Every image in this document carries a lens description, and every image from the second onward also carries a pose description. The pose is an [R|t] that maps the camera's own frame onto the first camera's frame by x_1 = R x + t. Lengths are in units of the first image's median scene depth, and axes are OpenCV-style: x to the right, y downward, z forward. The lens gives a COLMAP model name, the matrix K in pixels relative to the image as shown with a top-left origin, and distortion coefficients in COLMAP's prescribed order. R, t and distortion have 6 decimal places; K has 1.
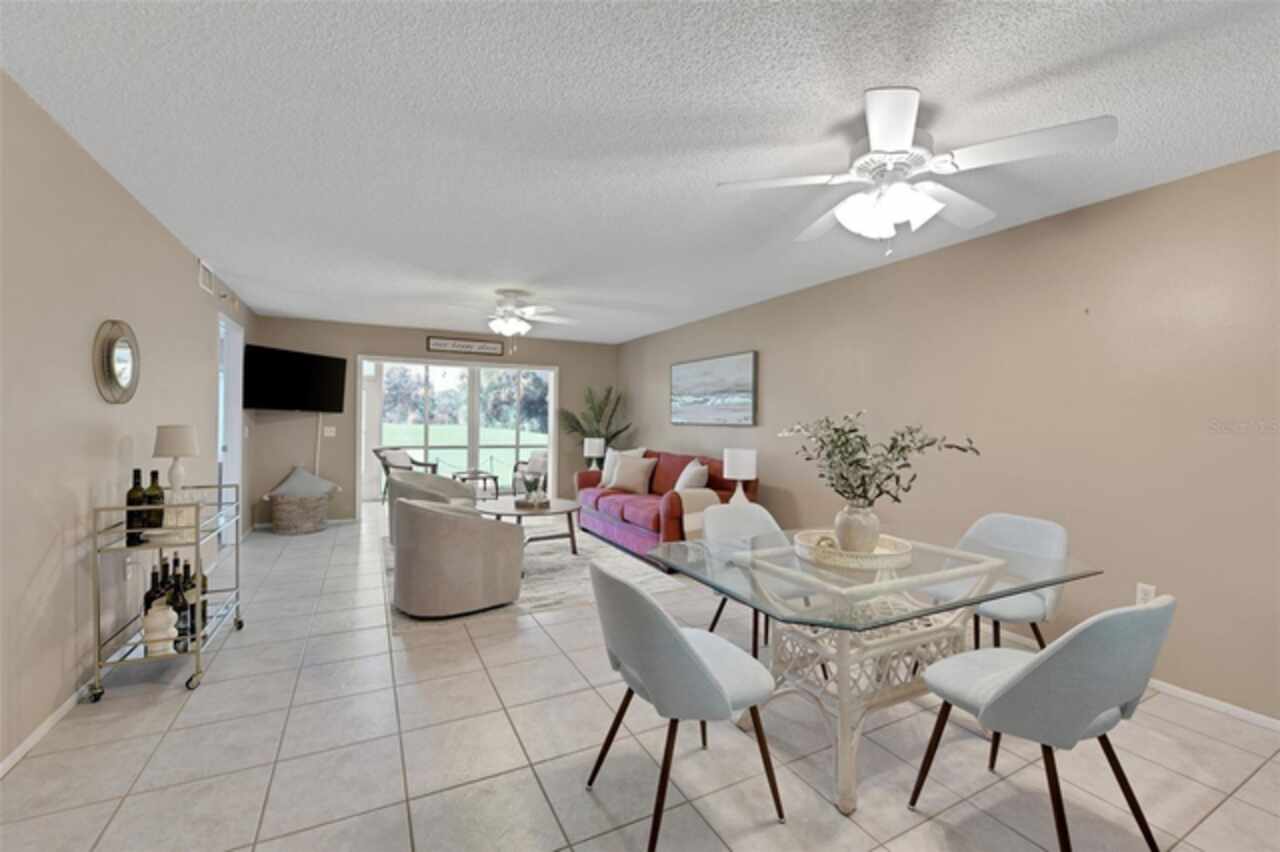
lens RADIAL K [[517.2, 0, 640.0], [0, 517.2, 426.0], [0, 0, 1]] dist [0.000725, 0.000066]
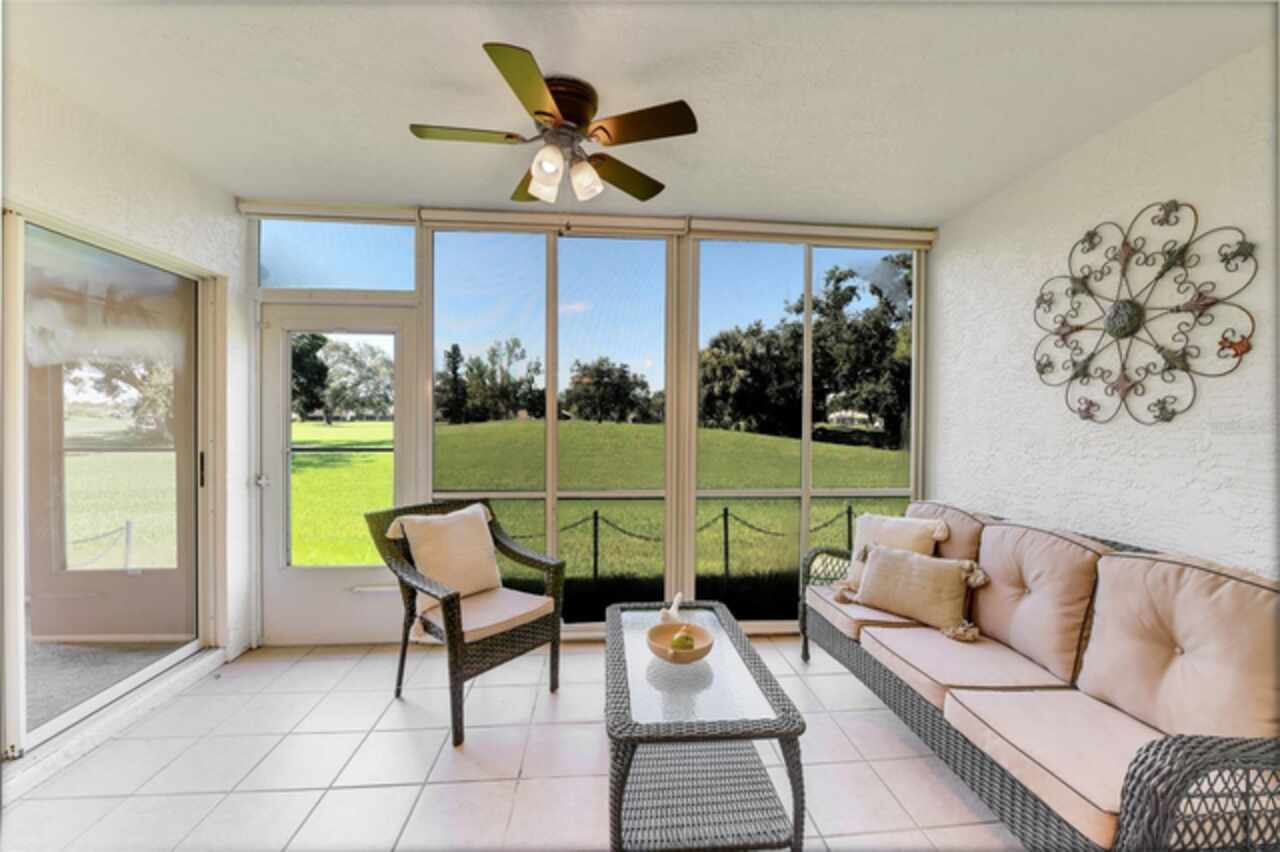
lens RADIAL K [[523.1, 0, 645.6], [0, 523.1, 423.0], [0, 0, 1]] dist [0.001511, 0.000095]
pose [[0.924032, -0.002028, -0.382310, -0.298120], [0.001173, 0.999996, -0.002470, -0.006566], [0.382314, 0.001834, 0.924031, 1.079477]]
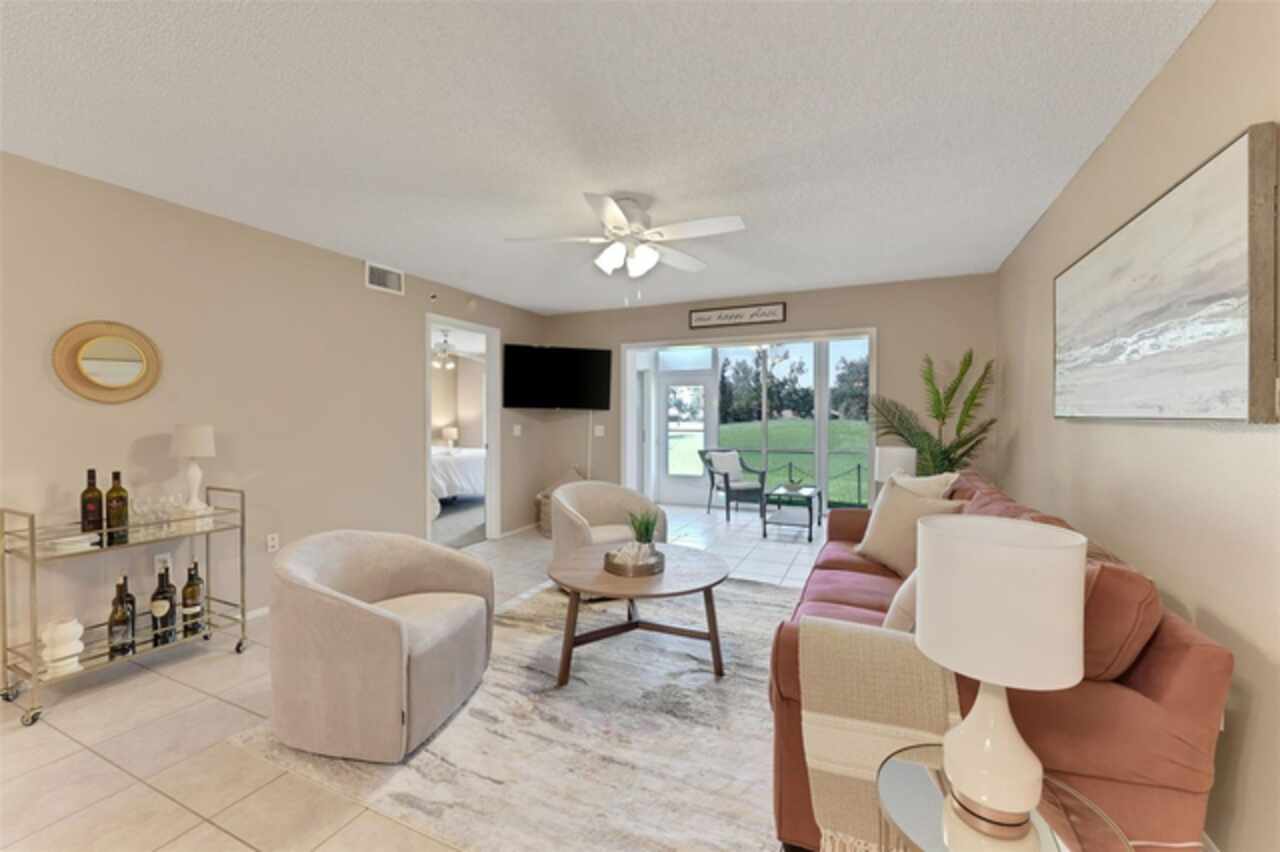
lens RADIAL K [[523.8, 0, 642.5], [0, 523.8, 420.5], [0, 0, 1]] dist [-0.013606, 0.000967]
pose [[0.626732, -0.006029, -0.779211, 0.194621], [0.000555, 0.999973, -0.007291, -0.000661], [0.779234, 0.004137, 0.626719, 0.528194]]
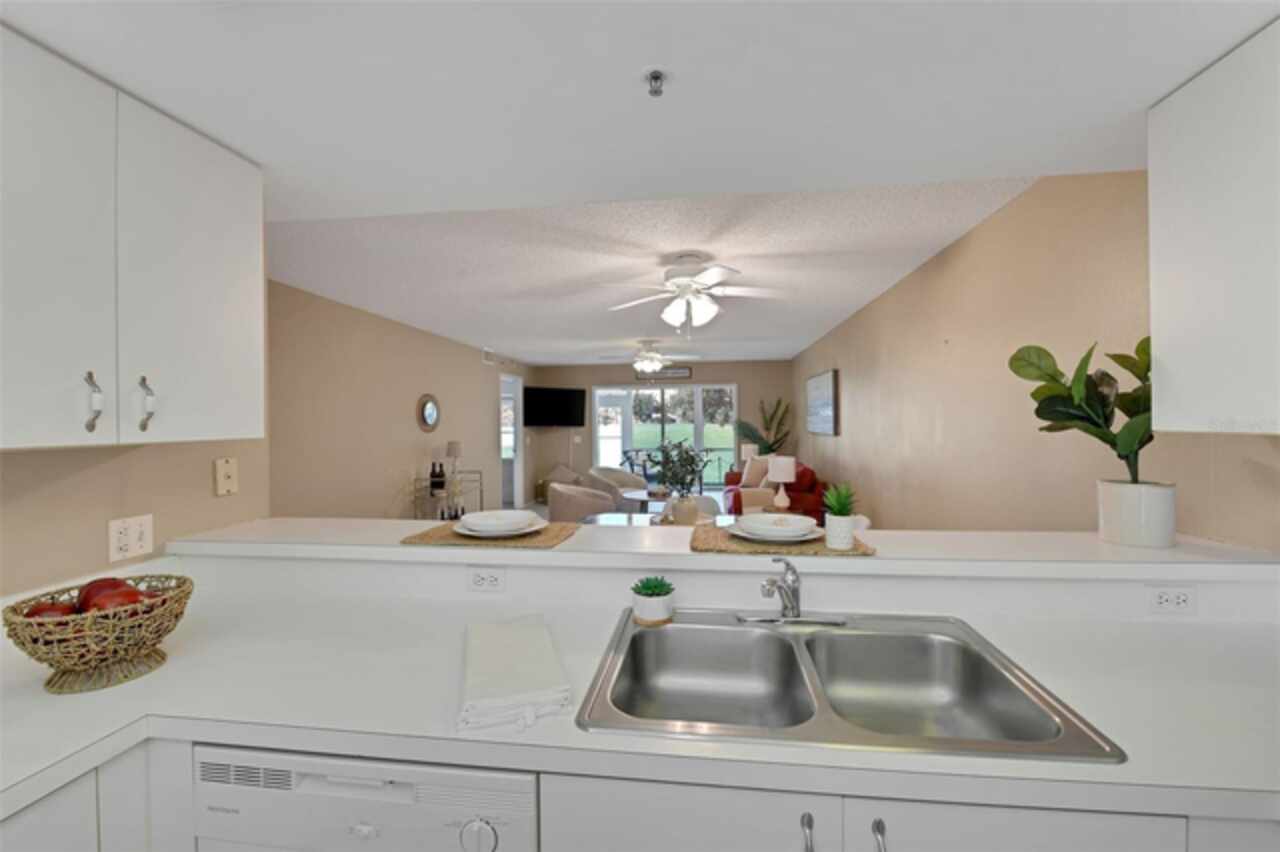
lens RADIAL K [[523.1, 0, 645.6], [0, 523.1, 423.0], [0, 0, 1]] dist [0.001511, 0.000095]
pose [[0.828658, -0.018233, -0.559459, 0.443110], [0.015478, 0.999834, -0.009659, -0.020593], [0.559542, -0.000655, 0.828802, -0.144203]]
